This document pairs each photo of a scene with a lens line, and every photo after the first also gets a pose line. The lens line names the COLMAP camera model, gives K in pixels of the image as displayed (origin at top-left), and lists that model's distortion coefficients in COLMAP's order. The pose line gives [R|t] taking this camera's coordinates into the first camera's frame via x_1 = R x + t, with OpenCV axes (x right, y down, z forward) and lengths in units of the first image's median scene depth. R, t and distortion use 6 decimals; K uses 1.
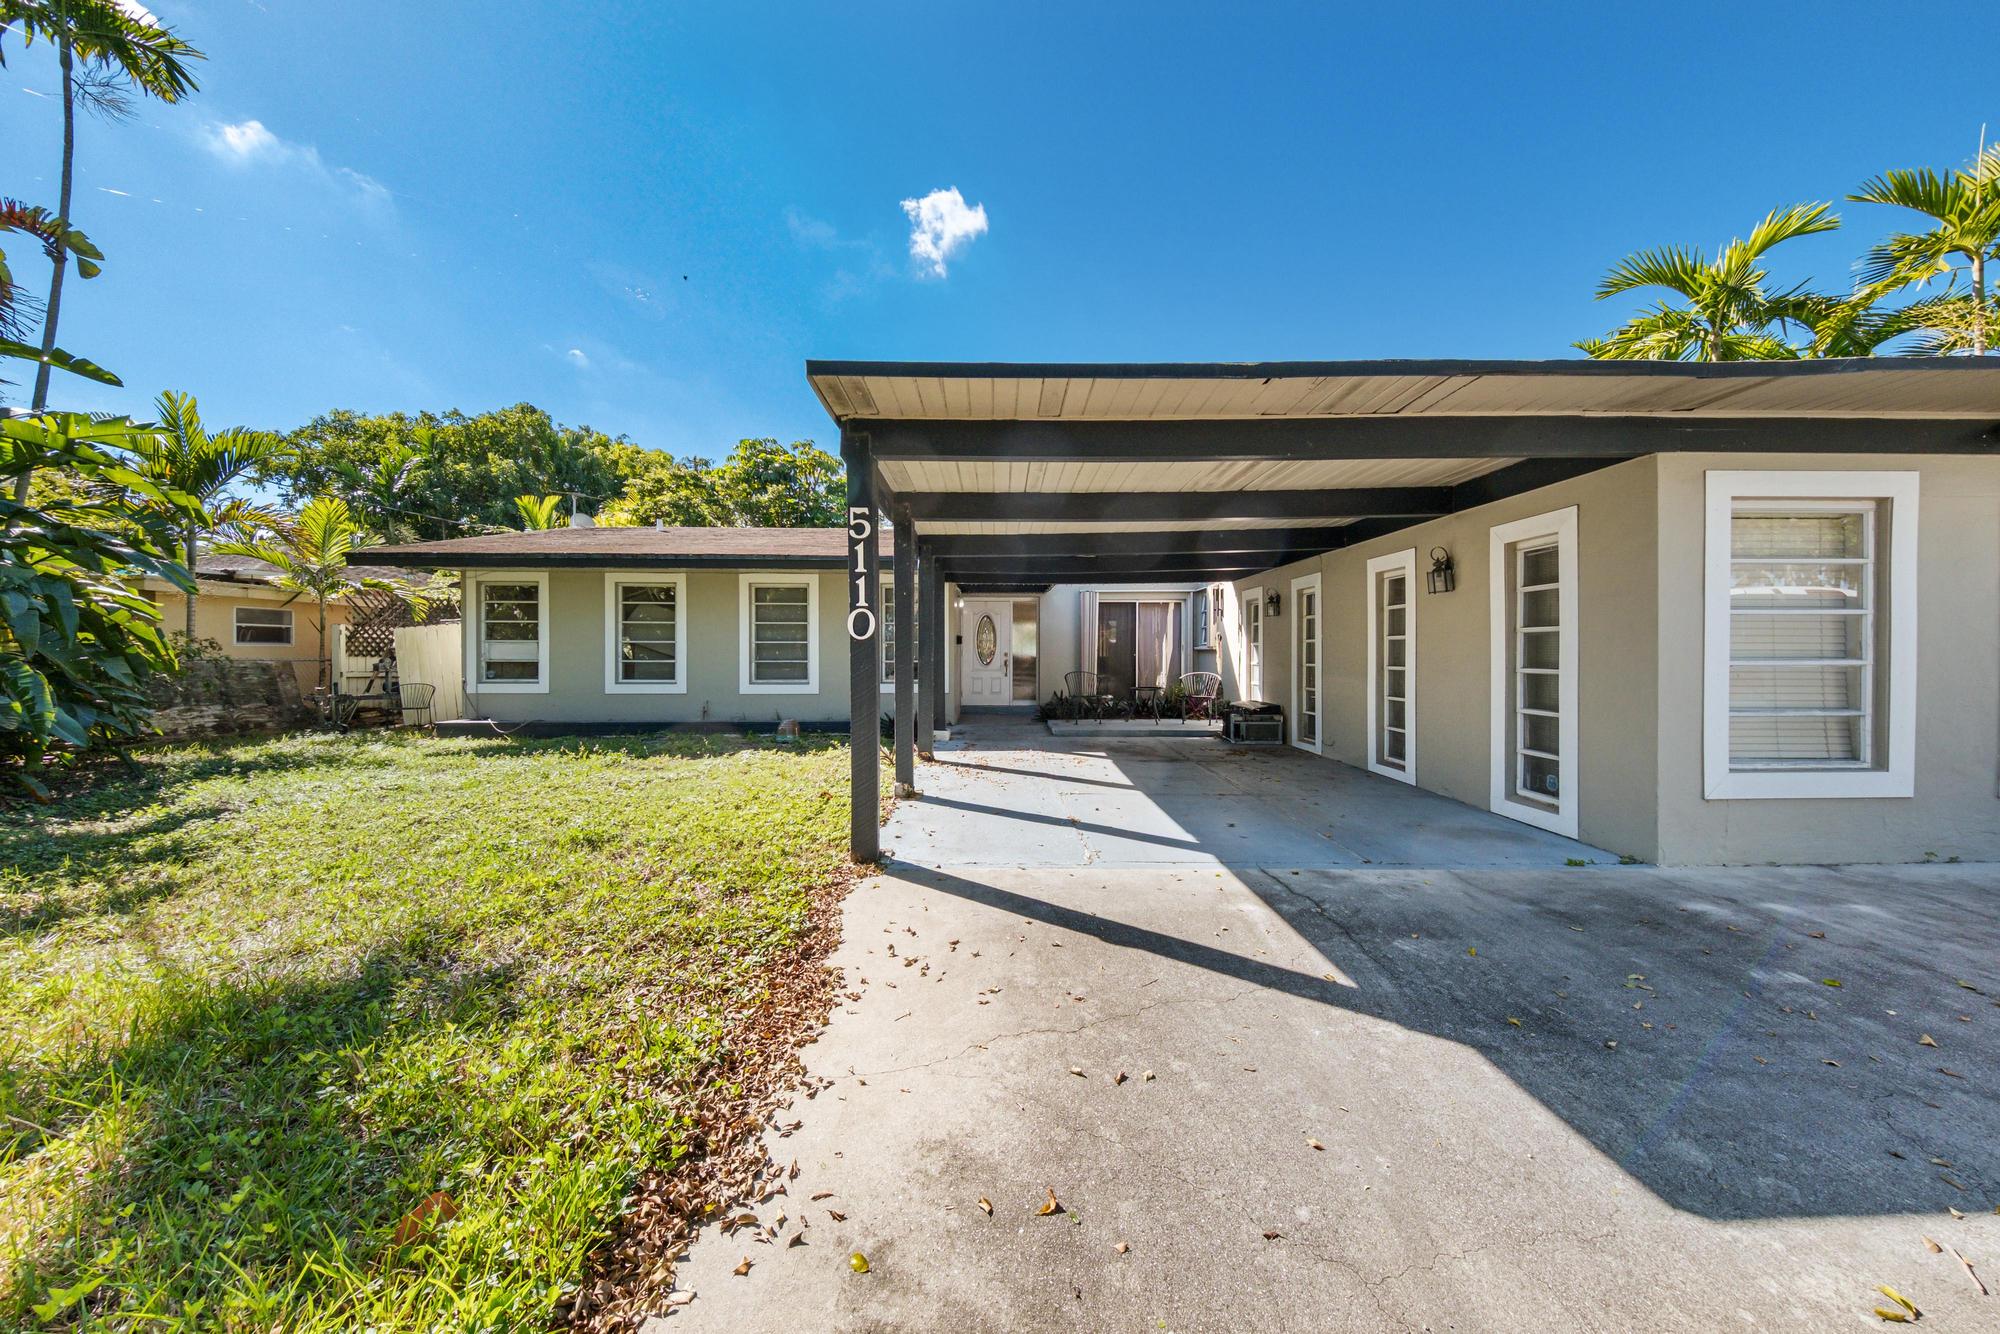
lens RADIAL K [[698.2, 0, 998.9], [0, 698.2, 658.1], [0, 0, 1]] dist [-0.004634, -0.000243]
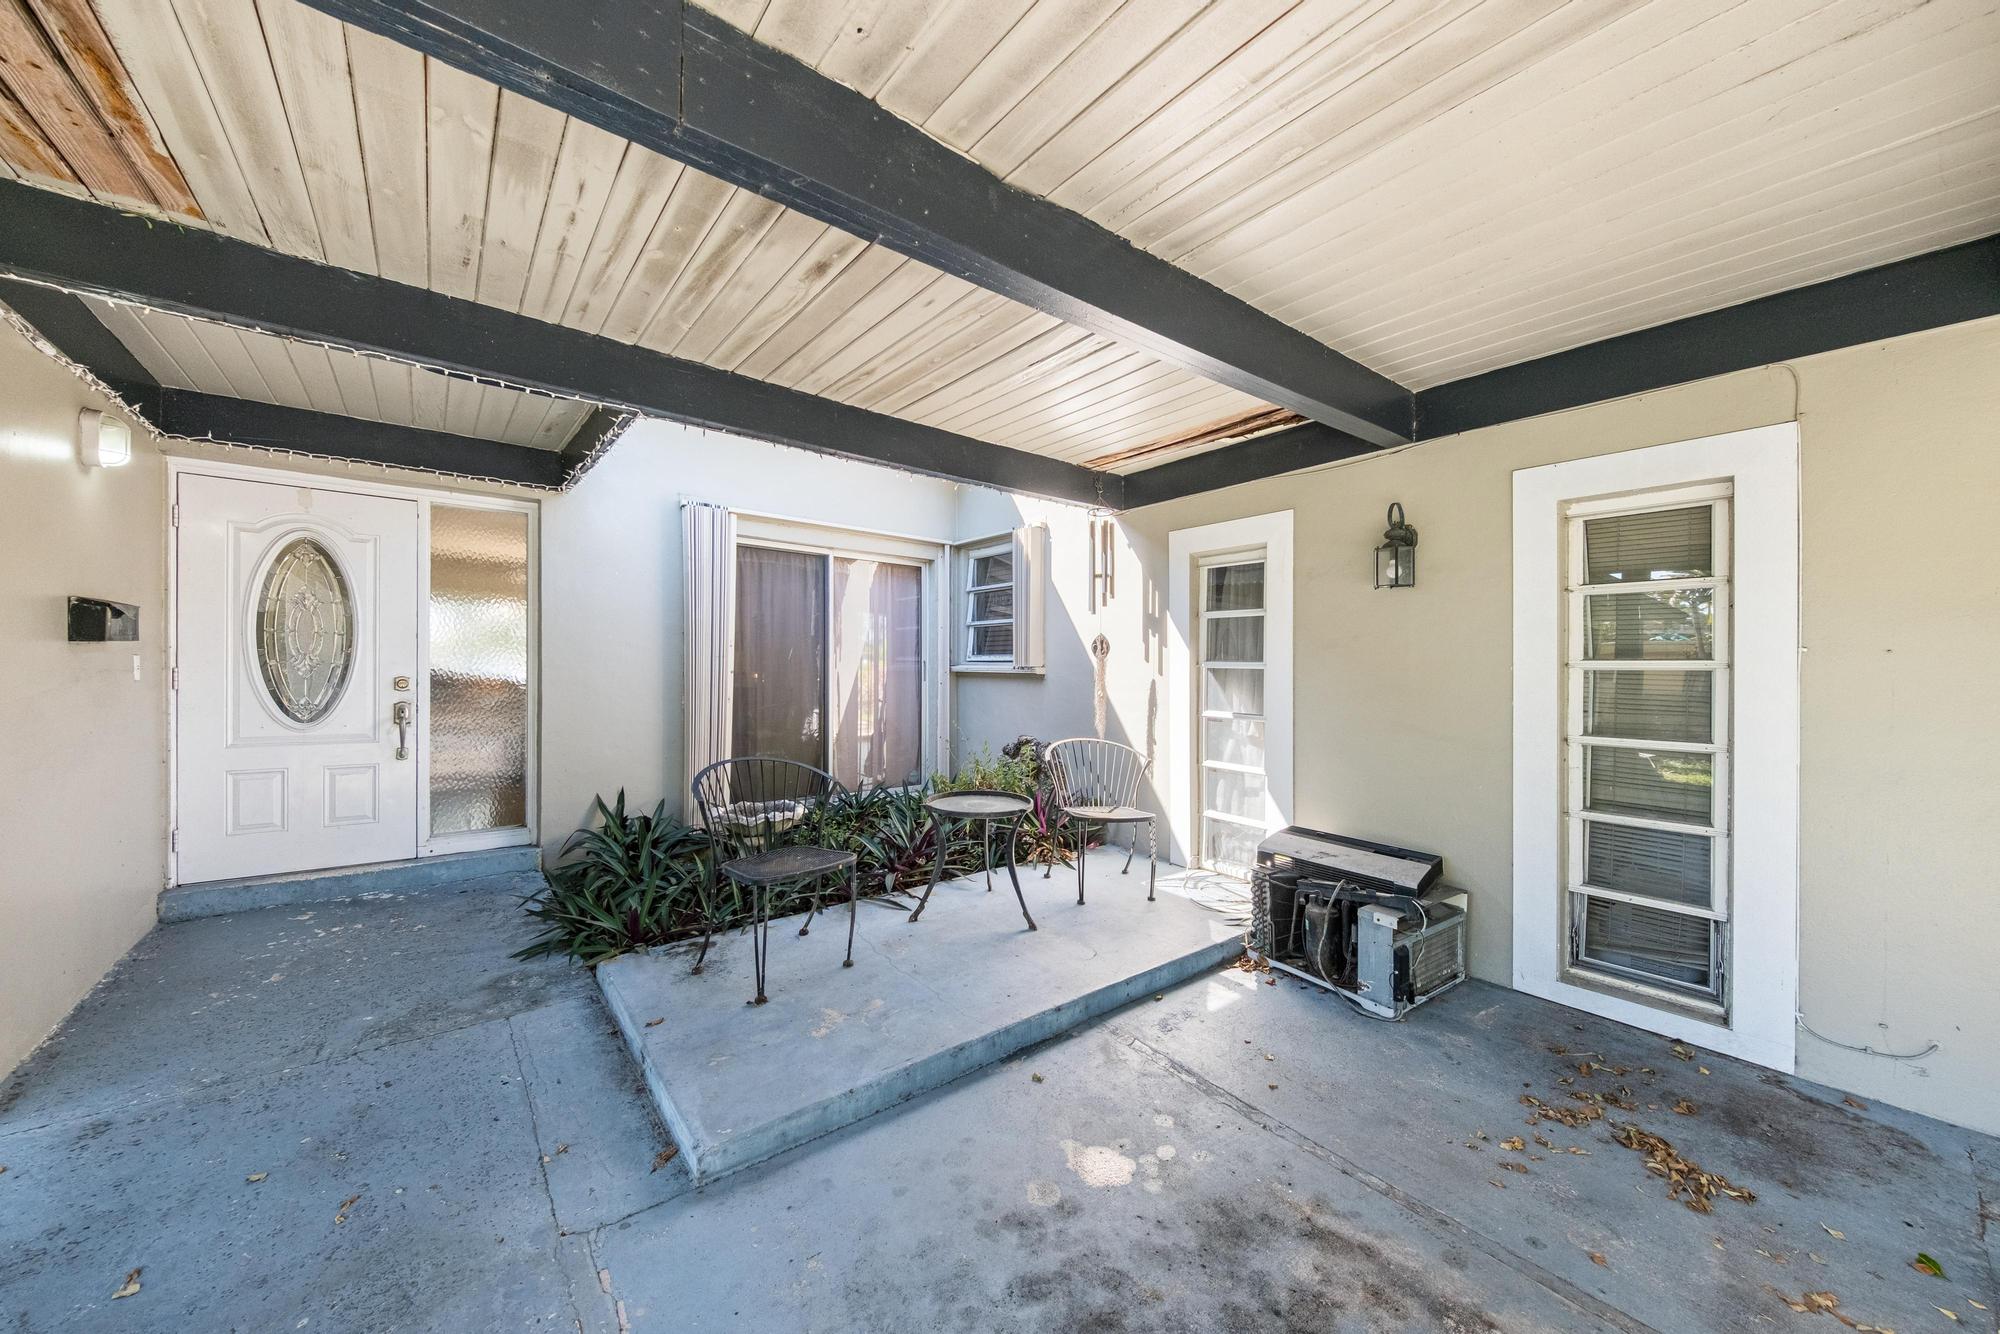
lens RADIAL K [[698.2, 0, 998.9], [0, 698.2, 658.1], [0, 0, 1]] dist [-0.004634, -0.000243]
pose [[0.793063, 0.032803, 0.608256, 0.031893], [-0.014070, 0.999269, -0.035546, -0.009466], [-0.608978, 0.019632, 0.792944, 0.618986]]
